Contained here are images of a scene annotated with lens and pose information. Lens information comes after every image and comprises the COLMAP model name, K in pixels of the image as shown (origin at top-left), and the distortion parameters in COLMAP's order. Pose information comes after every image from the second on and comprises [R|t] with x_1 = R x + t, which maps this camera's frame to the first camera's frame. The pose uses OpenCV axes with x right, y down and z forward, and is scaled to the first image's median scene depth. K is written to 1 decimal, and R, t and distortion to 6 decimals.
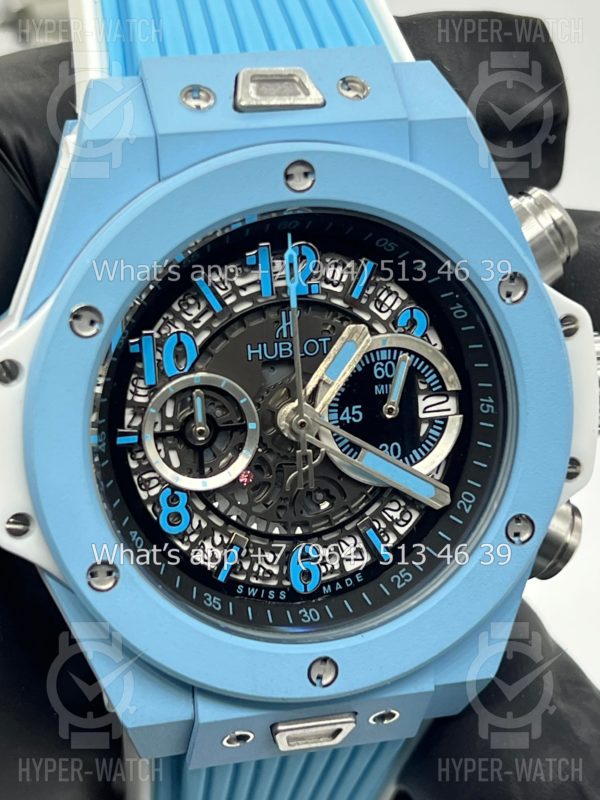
lens RADIAL K [[1941.2, 0, 300.7], [0, 1941.2, 402.7], [0, 0, 1]] dist [0.219767, 0.000000]
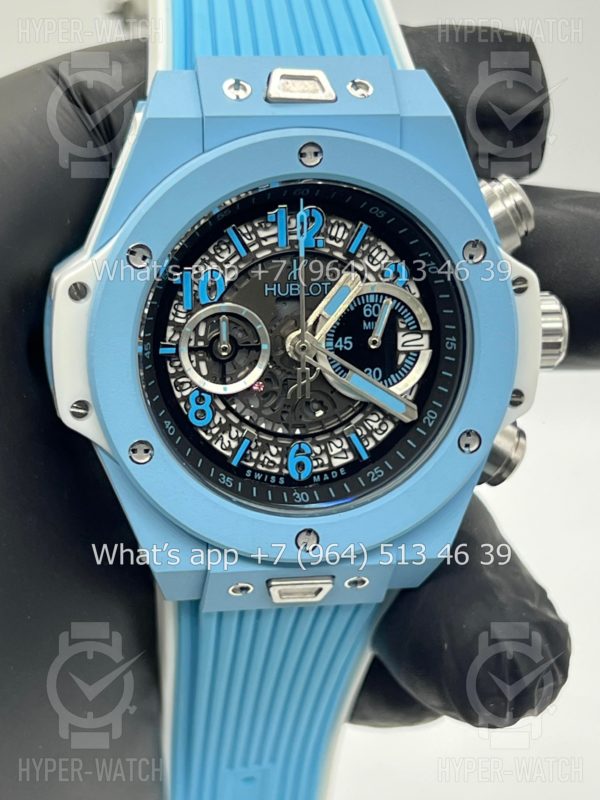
lens RADIAL K [[1941.2, 0, 299.5], [0, 1941.2, 401.1], [0, 0, 1]] dist [0.219767, 0.000000]
pose [[0.996067, 0.066342, -0.058737, 0.075056], [-0.065439, 0.997709, 0.017167, 0.023983], [0.059742, -0.013256, 0.998126, -0.281965]]
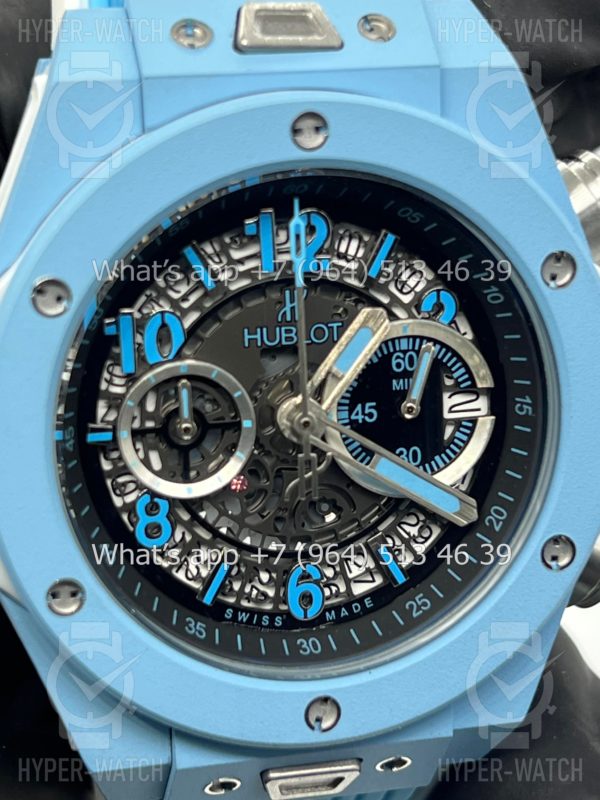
lens RADIAL K [[1941.2, 0, 298.5], [0, 1941.2, 406.1], [0, 0, 1]] dist [0.219767, 0.000000]
pose [[0.999534, 0.026451, -0.015224, 0.010169], [-0.026127, 0.999436, 0.021105, -0.014283], [0.015773, -0.020697, 0.999661, 0.146263]]
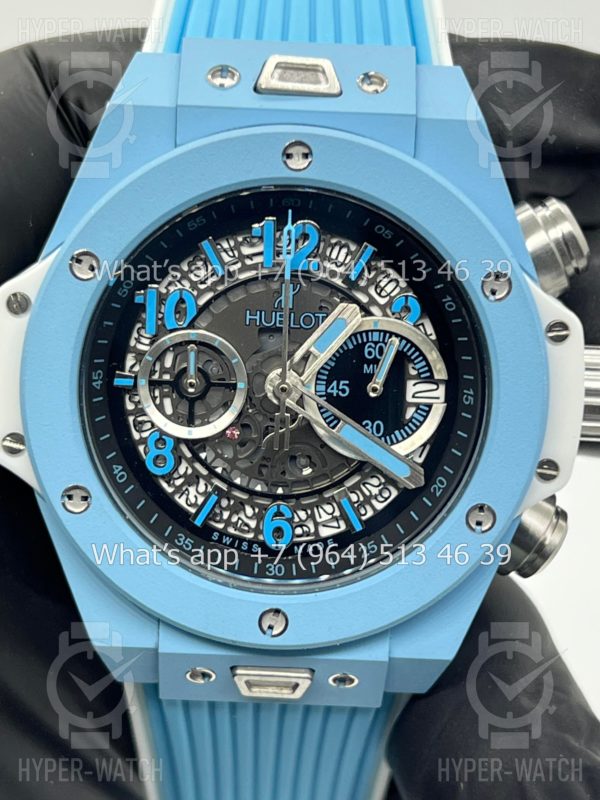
lens RADIAL K [[1941.2, 0, 299.5], [0, 1941.2, 399.1], [0, 0, 1]] dist [0.219767, 0.000000]
pose [[0.965086, 0.129221, -0.227839, 0.249241], [-0.136267, 0.990552, -0.015401, 0.031255], [0.223696, 0.045910, 0.973577, -0.038858]]
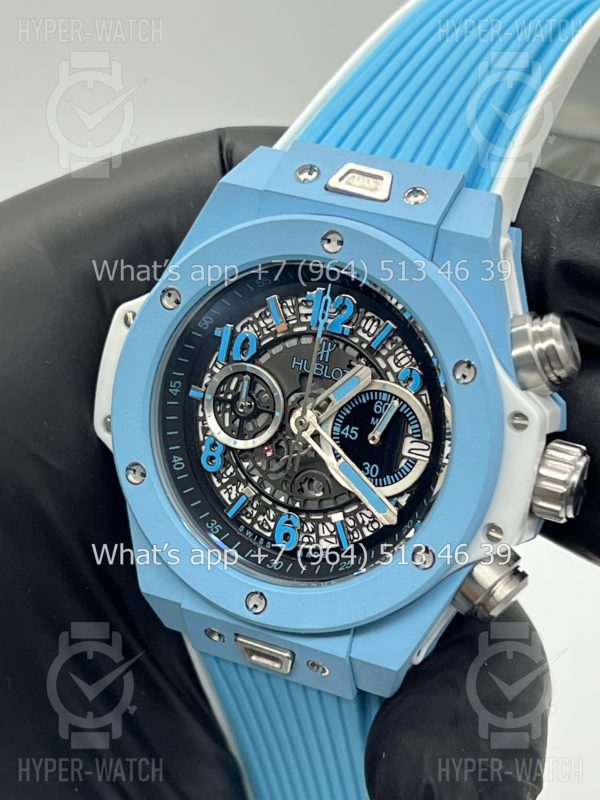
lens RADIAL K [[1941.2, 0, 299.6], [0, 1941.2, 399.1], [0, 0, 1]] dist [0.219767, 0.000000]
pose [[0.763267, 0.290841, -0.576919, 0.757754], [-0.335628, 0.941497, 0.030597, -0.044144], [0.552066, 0.170276, 0.816228, -0.100288]]
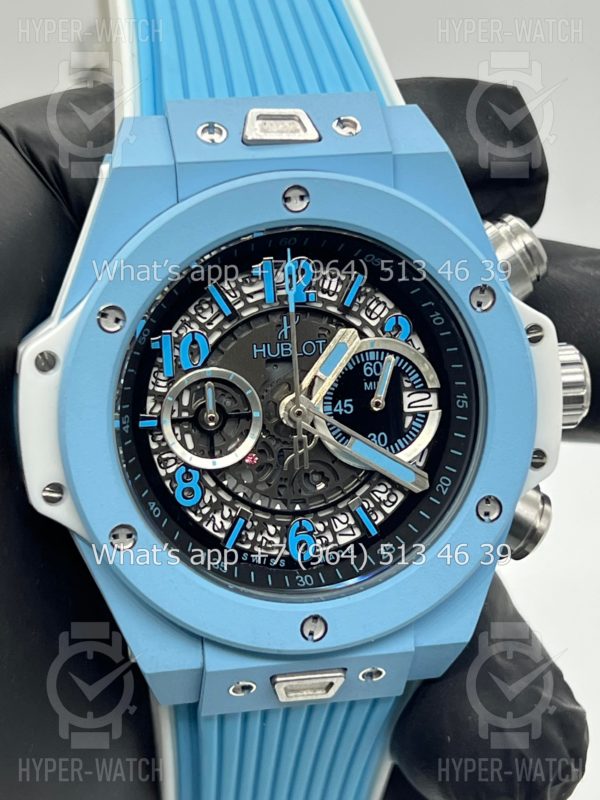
lens RADIAL K [[1941.2, 0, 297.9], [0, 1941.2, 396.3], [0, 0, 1]] dist [0.219767, 0.000000]
pose [[0.997814, 0.013301, -0.064732, 0.073966], [-0.016316, 0.998795, -0.046275, 0.053882], [0.064038, 0.047230, 0.996829, -0.154848]]
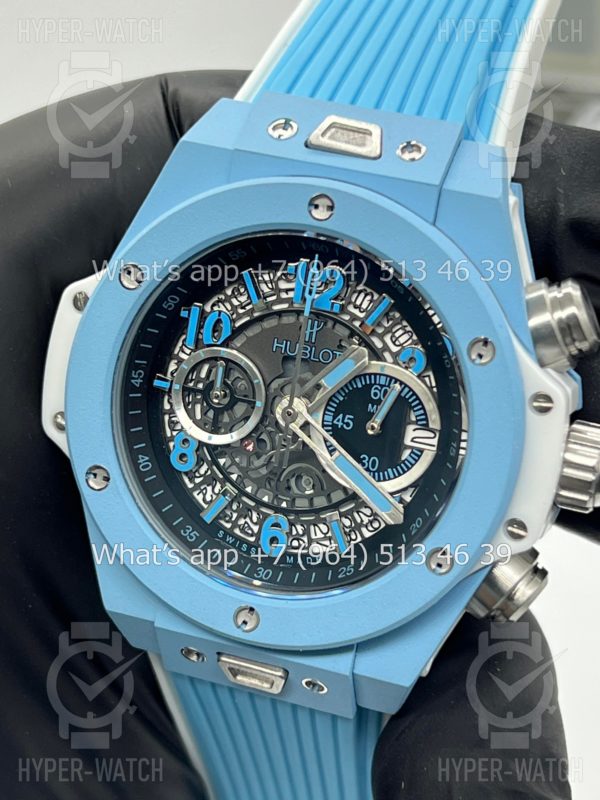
lens RADIAL K [[1941.2, 0, 301.8], [0, 1941.2, 398.5], [0, 0, 1]] dist [0.219767, 0.000000]
pose [[0.832325, 0.276702, -0.480282, 0.564206], [-0.298982, 0.953744, 0.031342, -0.036268], [0.466738, 0.117509, 0.876554, -0.036926]]
